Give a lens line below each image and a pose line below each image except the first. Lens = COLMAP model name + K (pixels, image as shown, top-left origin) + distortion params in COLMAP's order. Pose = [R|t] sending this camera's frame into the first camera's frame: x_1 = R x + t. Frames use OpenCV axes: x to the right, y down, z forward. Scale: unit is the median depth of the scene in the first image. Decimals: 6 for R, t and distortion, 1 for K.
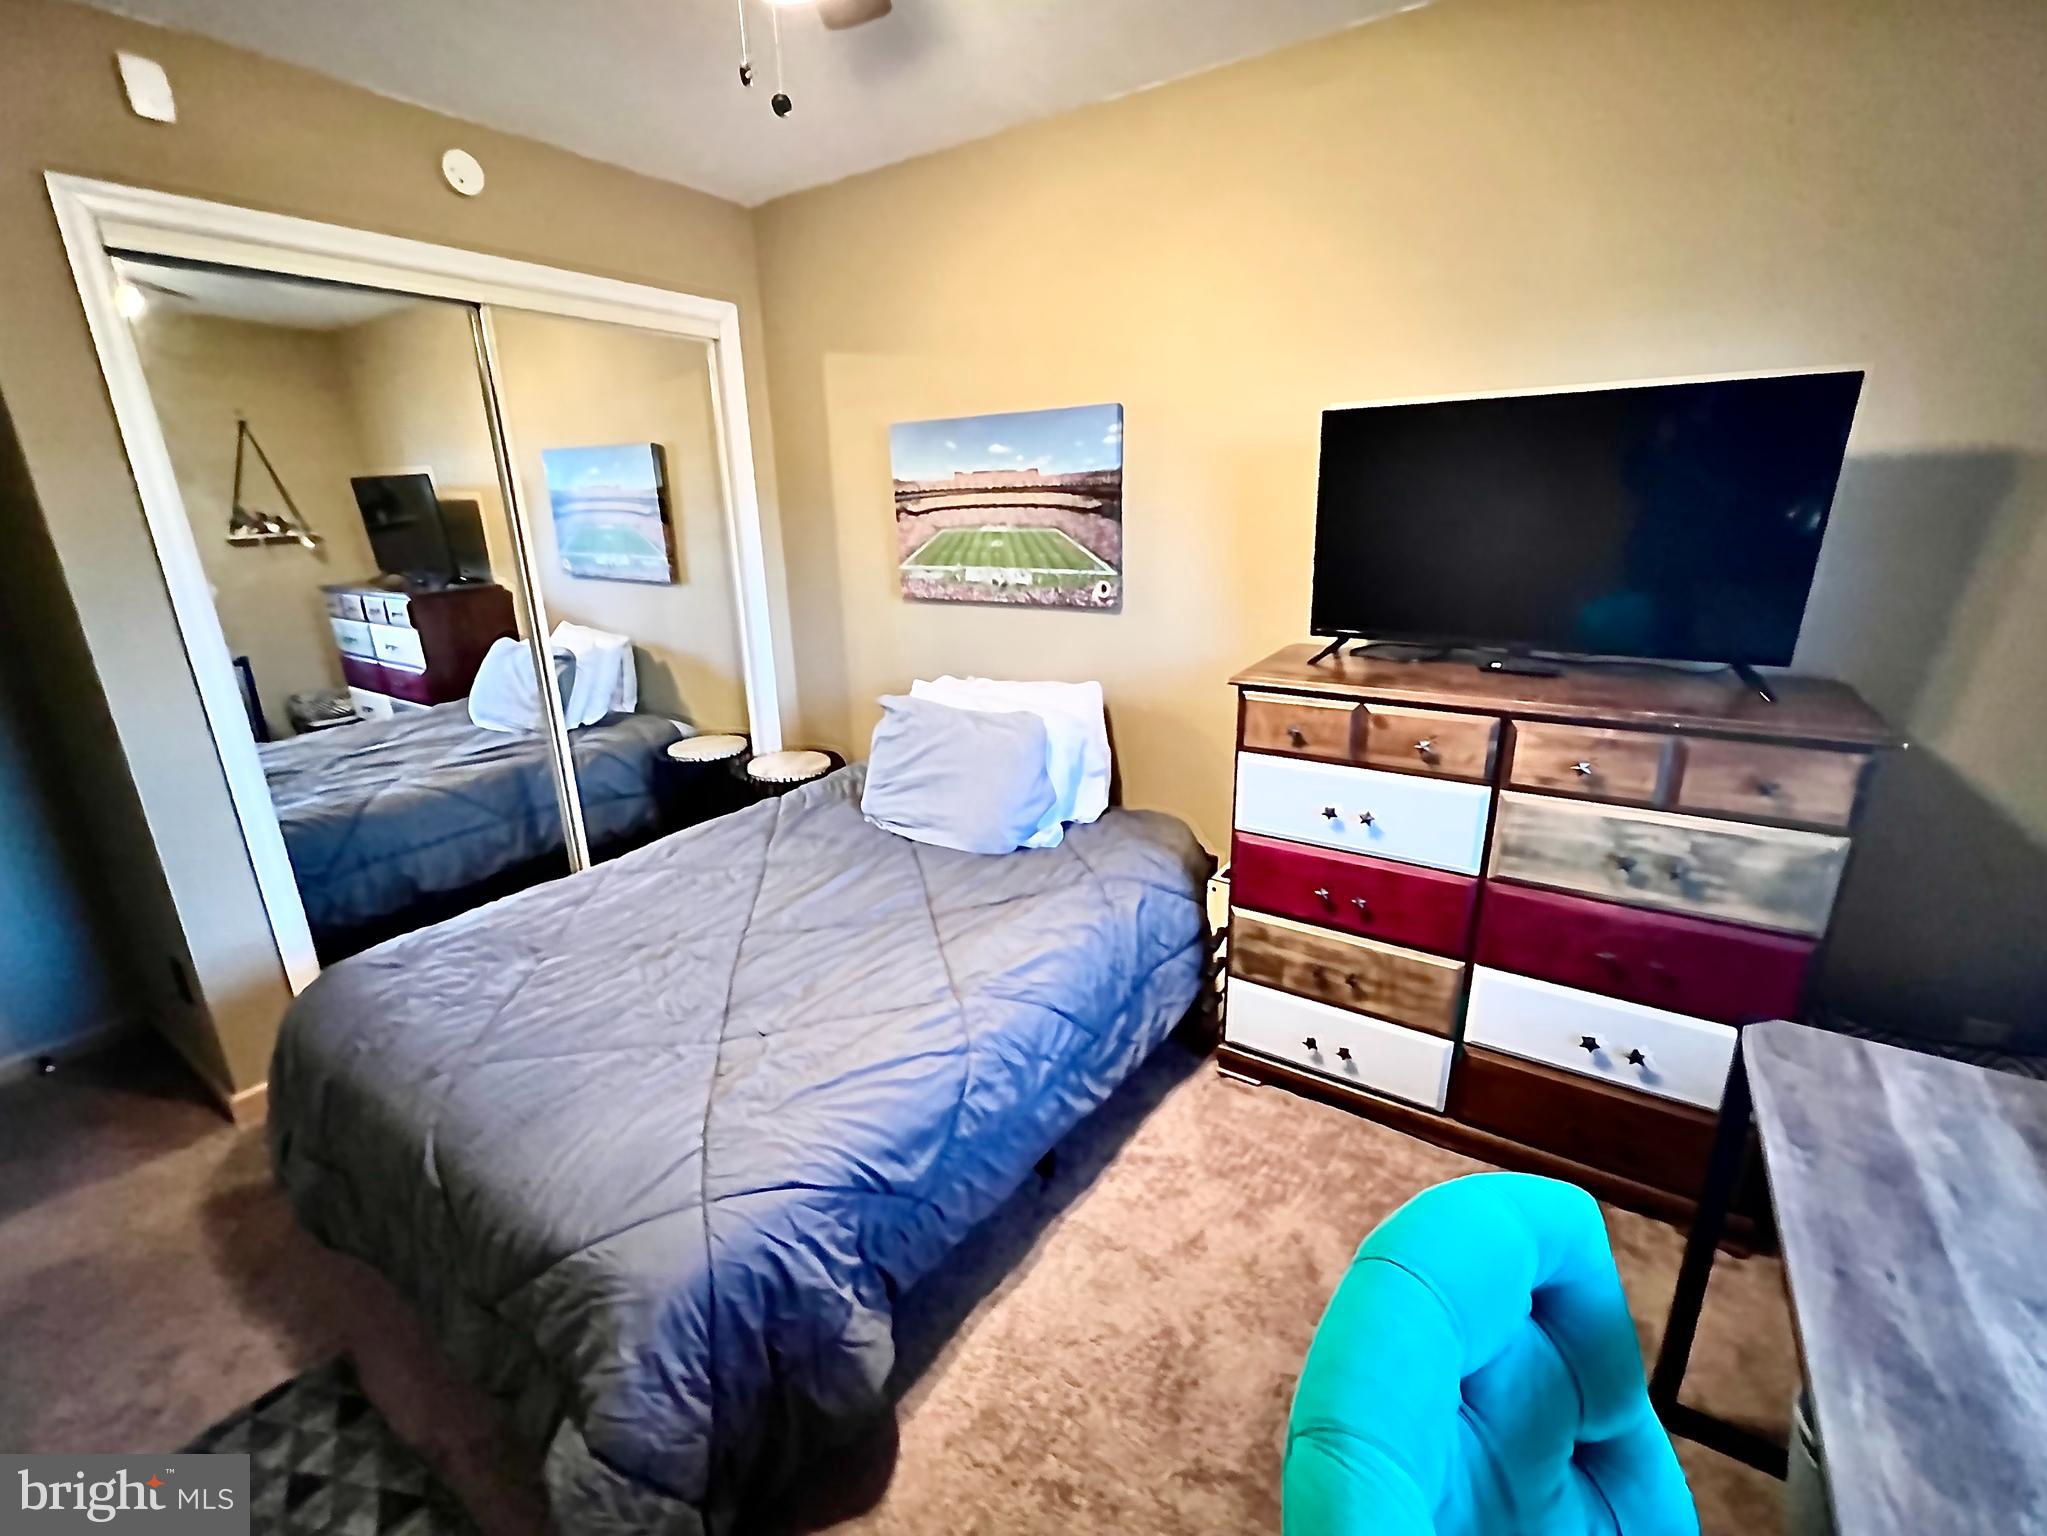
lens RADIAL K [[819.9, 0, 1014.3], [0, 819.9, 761.8], [0, 0, 1]] dist [-0.003645, 0.000447]
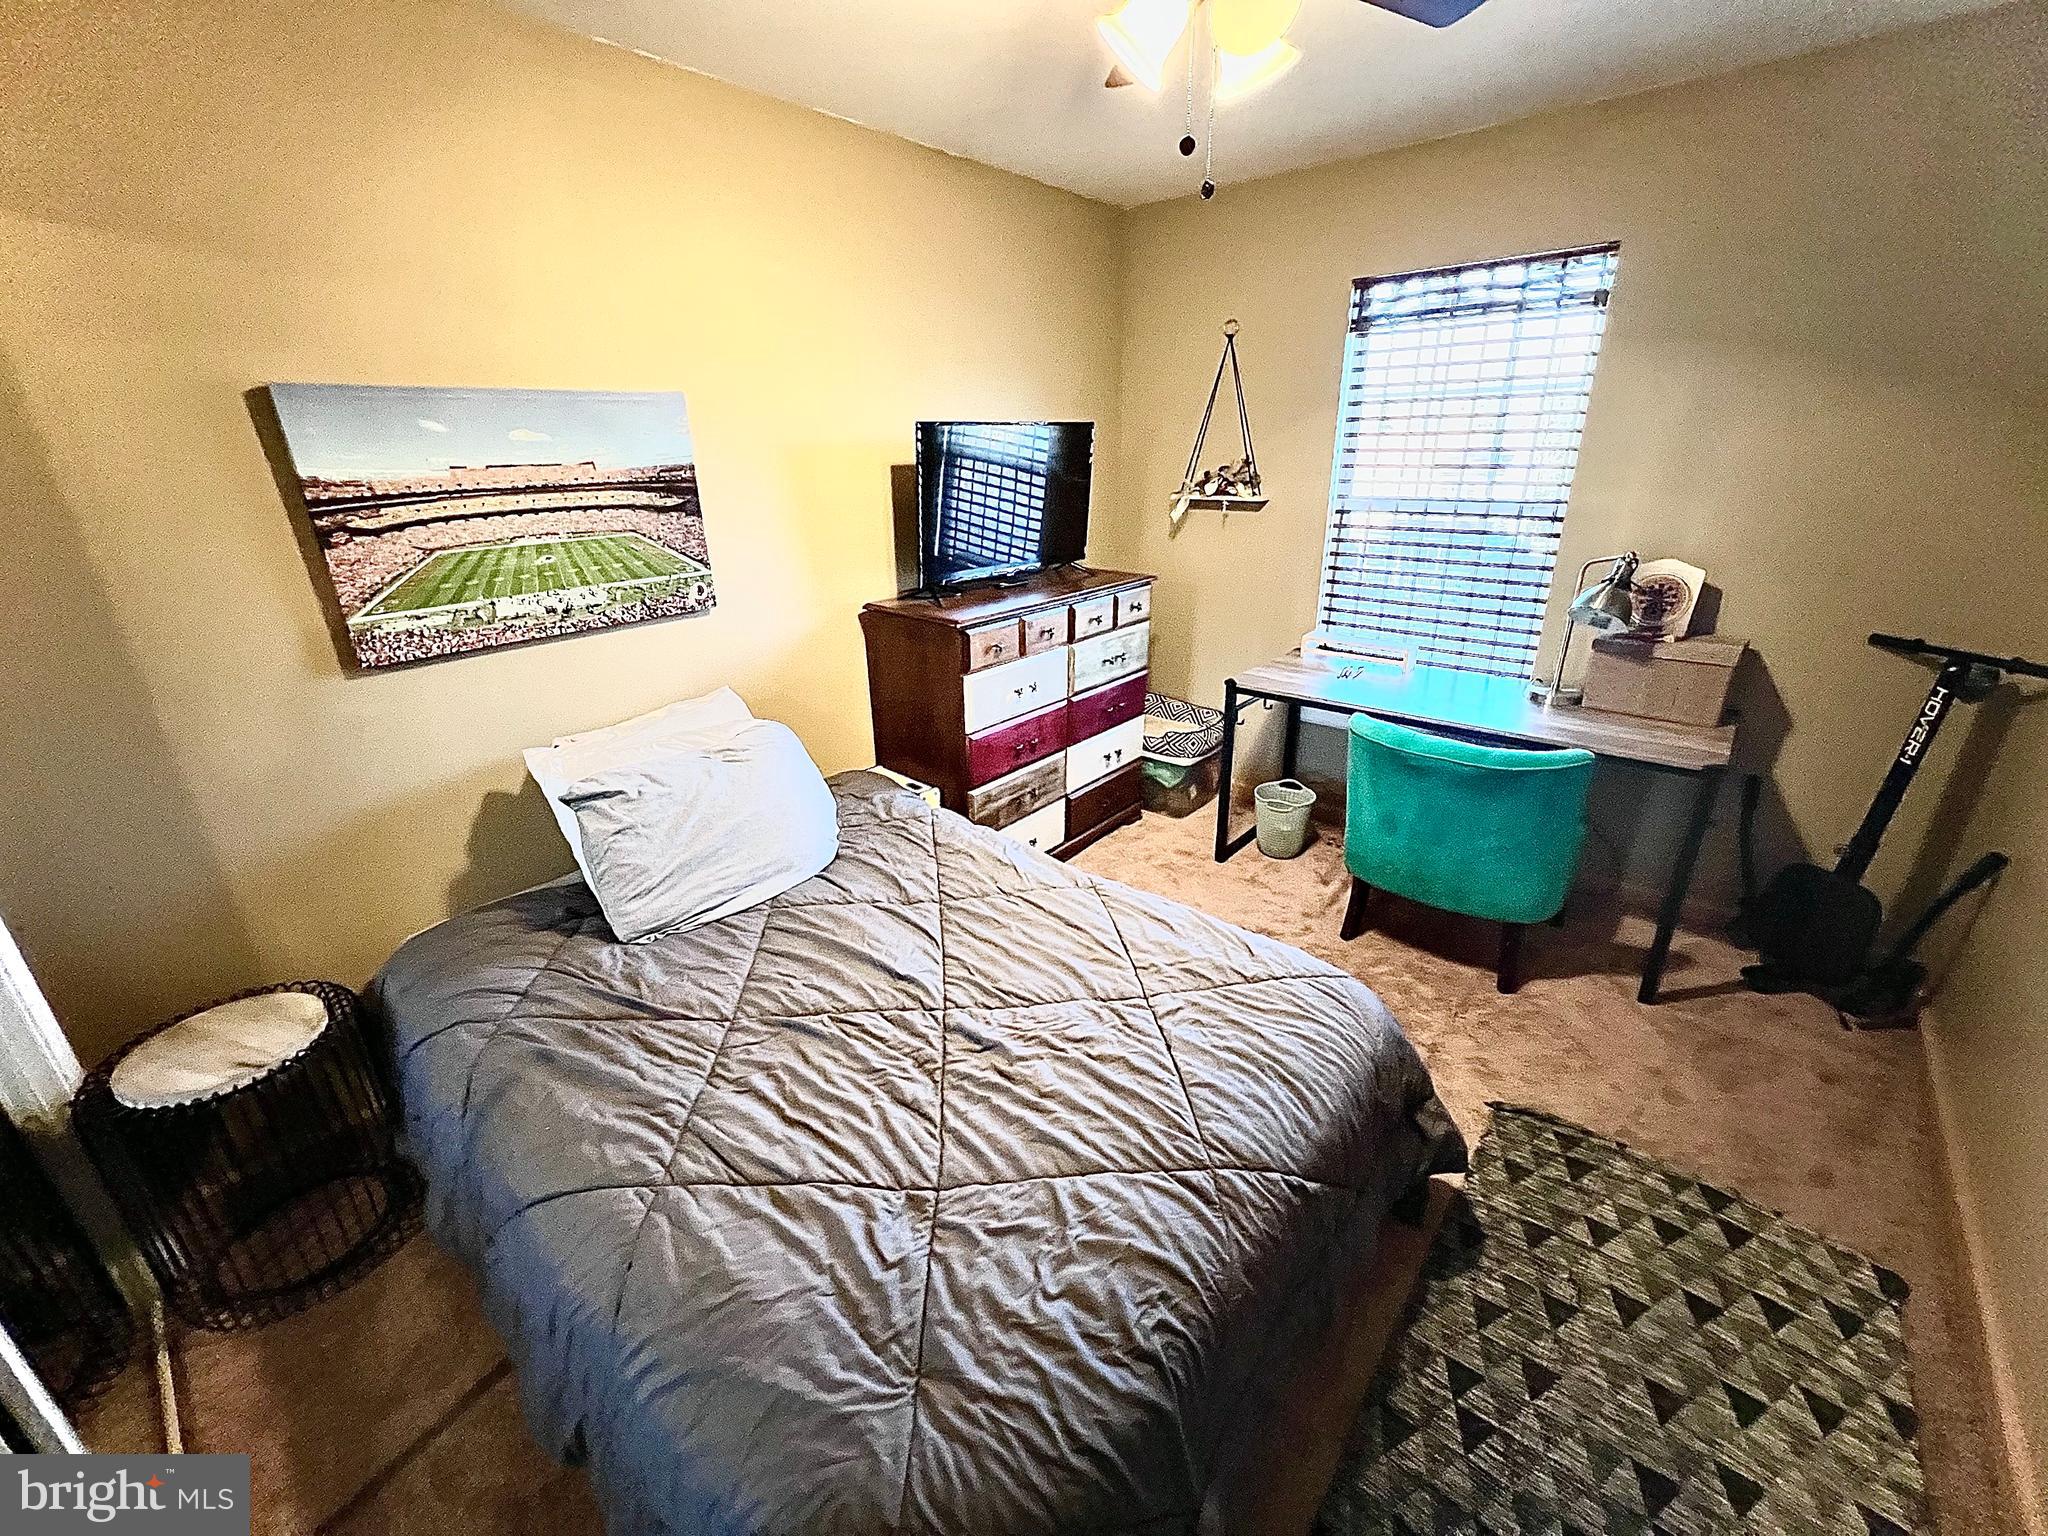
lens RADIAL K [[820.3, 0, 1014.8], [0, 820.3, 761.8], [0, 0, 1]] dist [-0.003645, 0.000447]
pose [[0.152544, -0.345871, 0.925799, -0.782369], [0.311986, 0.905714, 0.286962, -0.190751], [-0.937761, 0.245061, 0.246068, 0.477683]]
